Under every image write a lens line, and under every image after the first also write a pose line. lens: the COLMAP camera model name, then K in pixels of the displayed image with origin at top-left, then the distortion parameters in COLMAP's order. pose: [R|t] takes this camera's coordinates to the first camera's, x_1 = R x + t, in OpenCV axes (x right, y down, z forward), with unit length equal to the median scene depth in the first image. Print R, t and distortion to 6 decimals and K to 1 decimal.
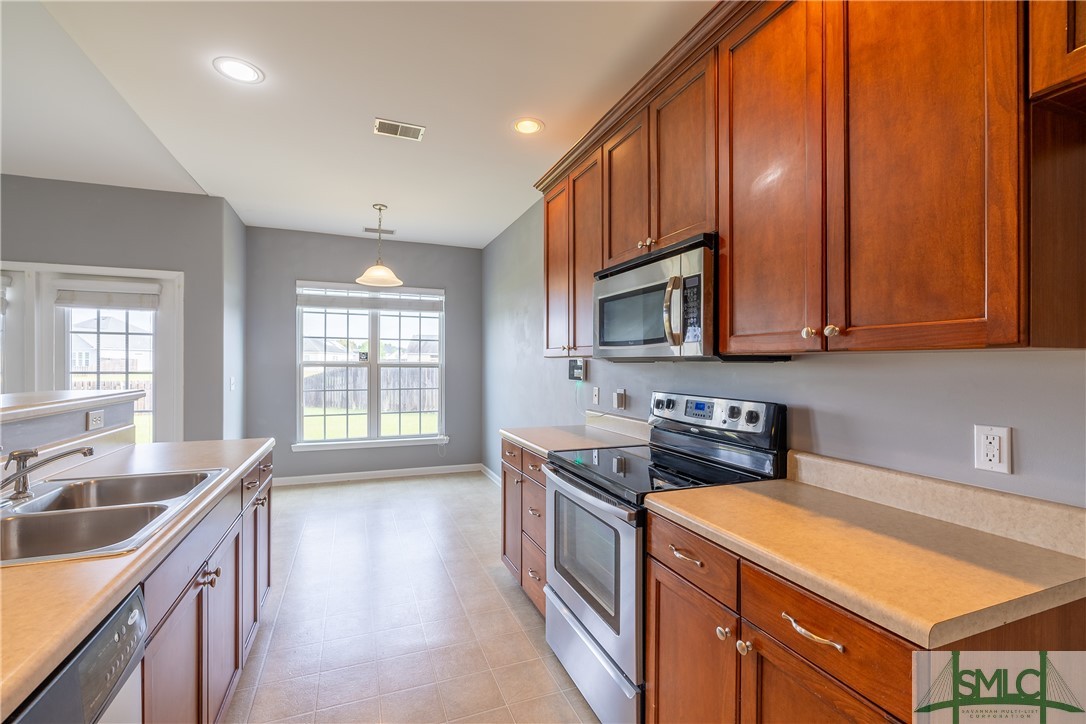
lens RADIAL K [[463.7, 0, 537.7], [0, 463.7, 364.8], [0, 0, 1]] dist [0.001714, -0.001222]
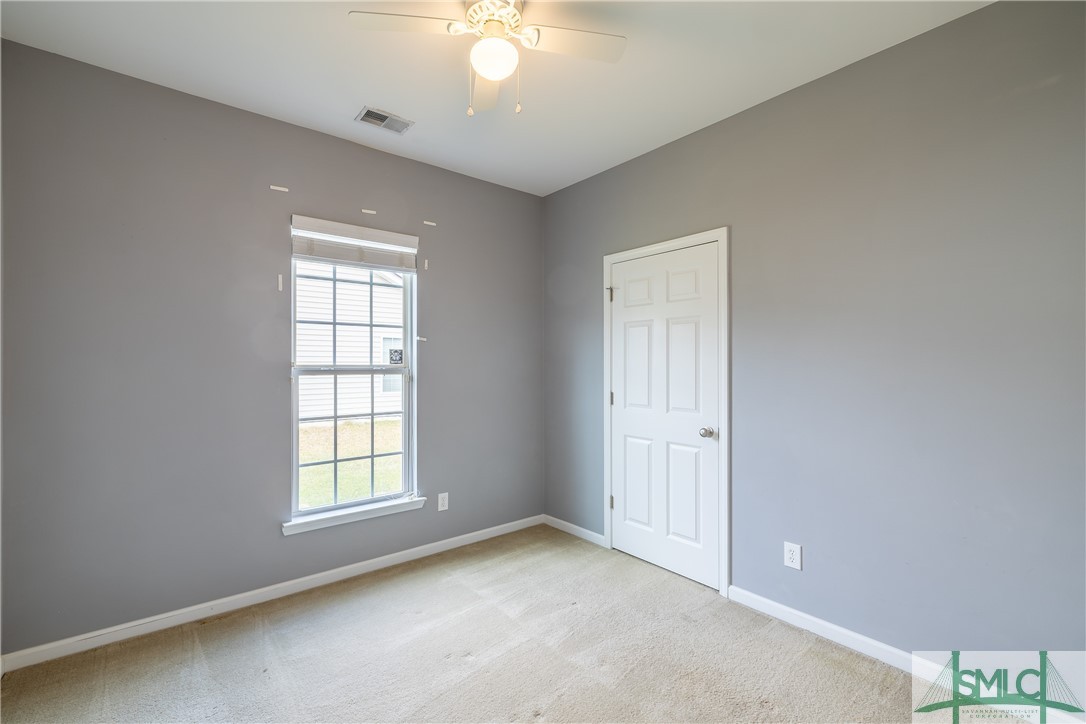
lens RADIAL K [[463.7, 0, 542.9], [0, 463.7, 371.0], [0, 0, 1]] dist [0.001714, -0.001222]
pose [[0.950072, -0.014109, 0.311712, -0.531301], [0.013156, 0.999900, 0.005161, 0.000503], [-0.311754, -0.000802, 0.950163, 0.525569]]
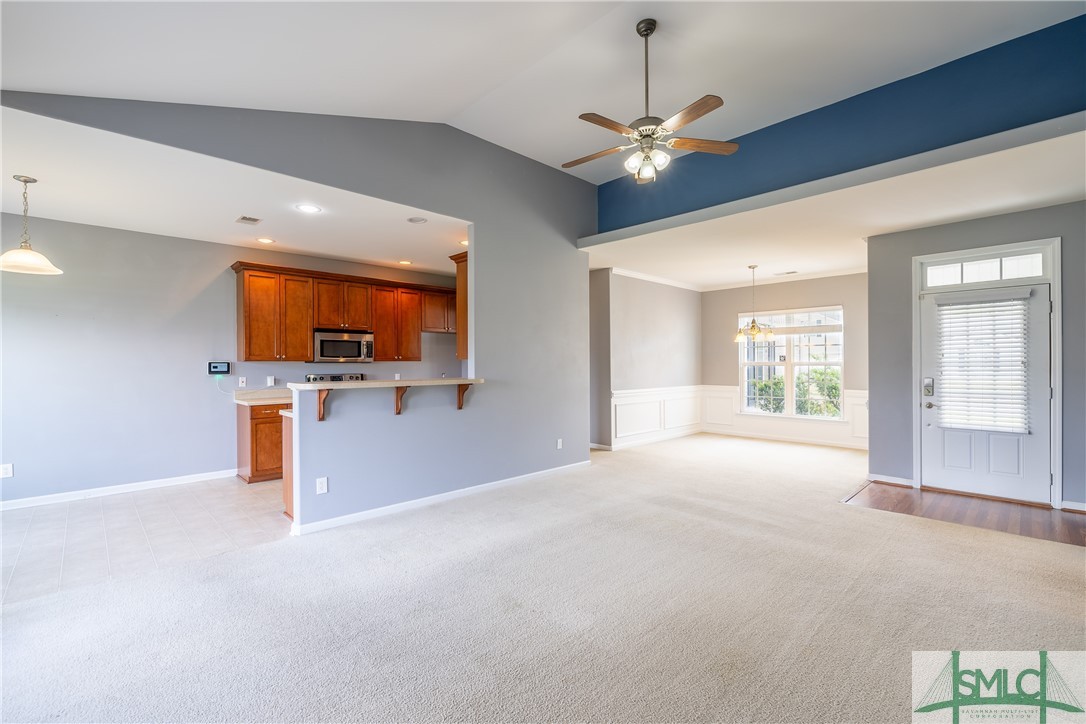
lens RADIAL K [[463.7, 0, 547.8], [0, 463.7, 363.4], [0, 0, 1]] dist [0.001714, -0.001222]
pose [[-0.408212, -0.006624, 0.912863, -1.623503], [0.002088, 0.999964, 0.008190, -0.015338], [-0.912885, 0.005249, -0.408184, 0.524422]]
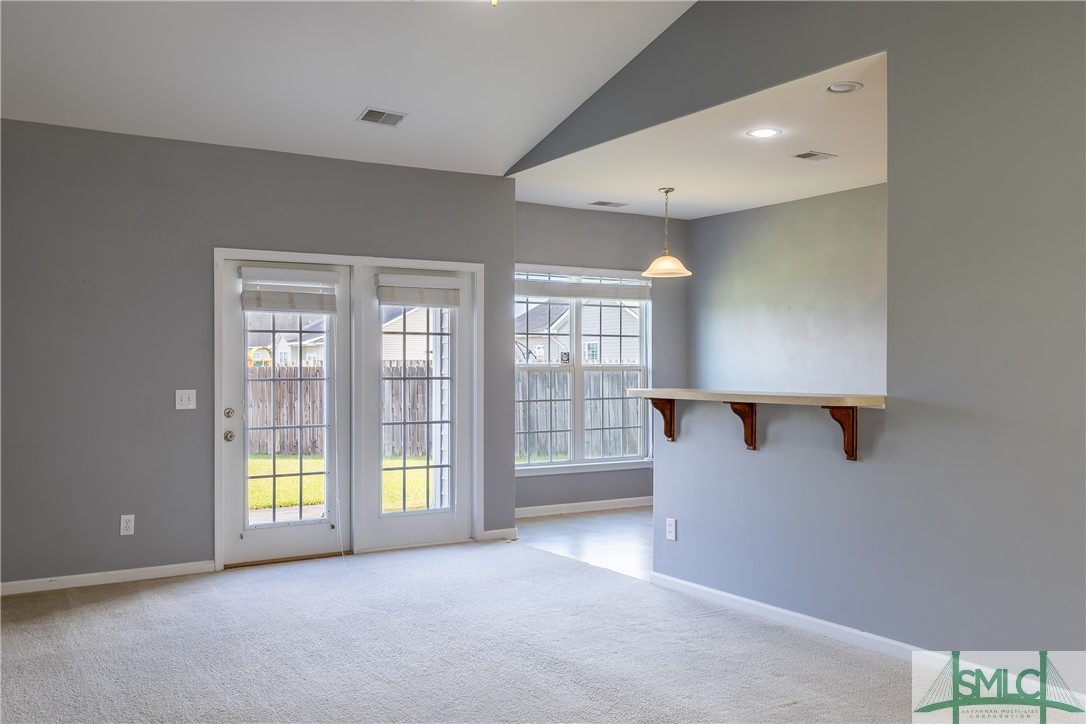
lens RADIAL K [[996.2, 0, 527.4], [0, 996.2, 362.0], [0, 0, 1]] dist [0.011775, 0.000000]
pose [[0.981249, -0.005002, 0.192680, -1.060917], [0.005894, 0.999974, -0.004058, -0.005021], [-0.192655, 0.005118, 0.981253, -0.895273]]
